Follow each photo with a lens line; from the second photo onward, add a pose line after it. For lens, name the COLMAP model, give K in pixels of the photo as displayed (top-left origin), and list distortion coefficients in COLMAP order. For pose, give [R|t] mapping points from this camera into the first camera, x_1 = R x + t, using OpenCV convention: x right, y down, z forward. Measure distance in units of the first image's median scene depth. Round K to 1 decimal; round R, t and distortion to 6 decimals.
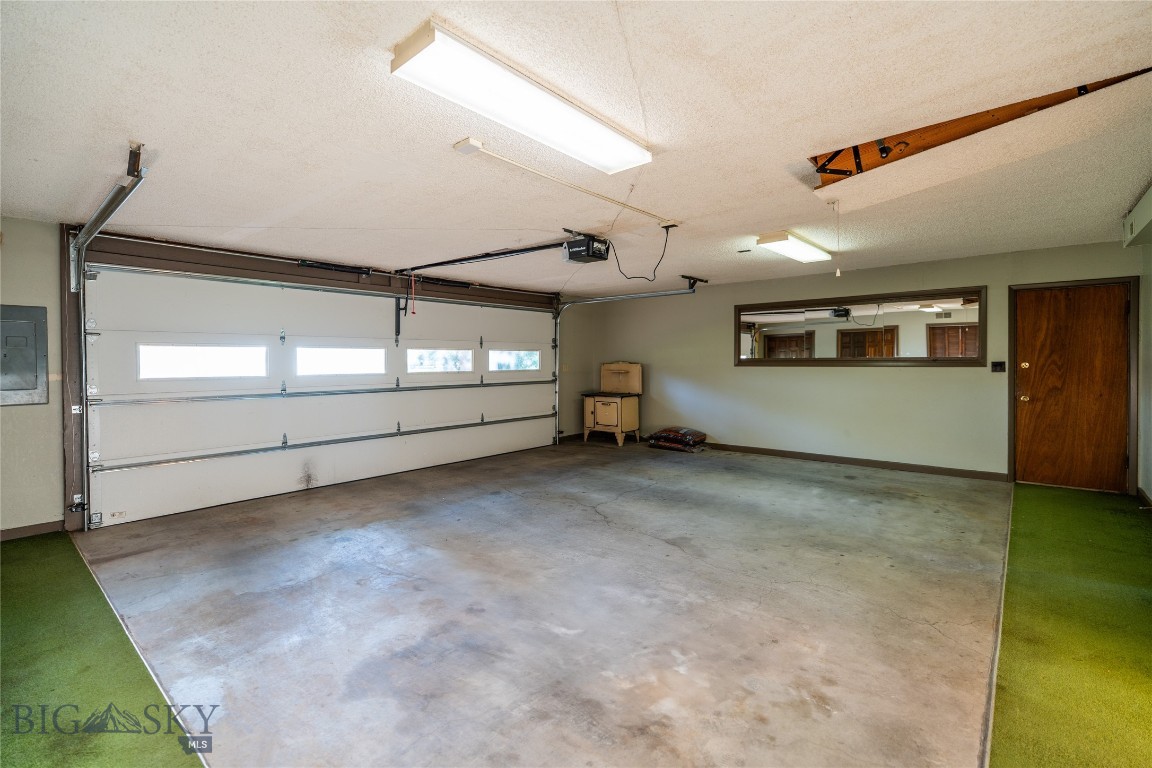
lens RADIAL K [[523.0, 0, 573.9], [0, 523.0, 375.9], [0, 0, 1]] dist [-0.003389, 0.000492]
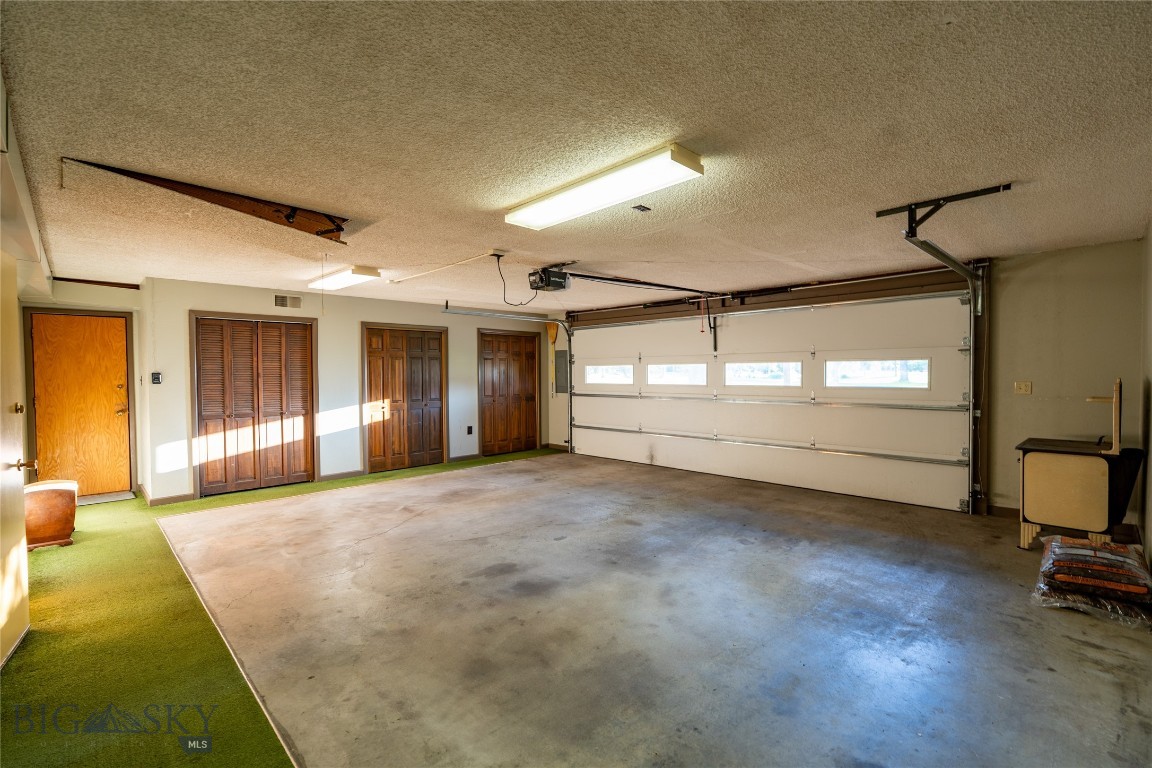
lens RADIAL K [[523.0, 0, 574.2], [0, 523.0, 380.8], [0, 0, 1]] dist [-0.003389, 0.000492]
pose [[-0.095408, 0.022783, -0.995178, 0.919565], [-0.018384, 0.999527, 0.024645, -0.042021], [0.995269, 0.020646, -0.094944, 0.930510]]
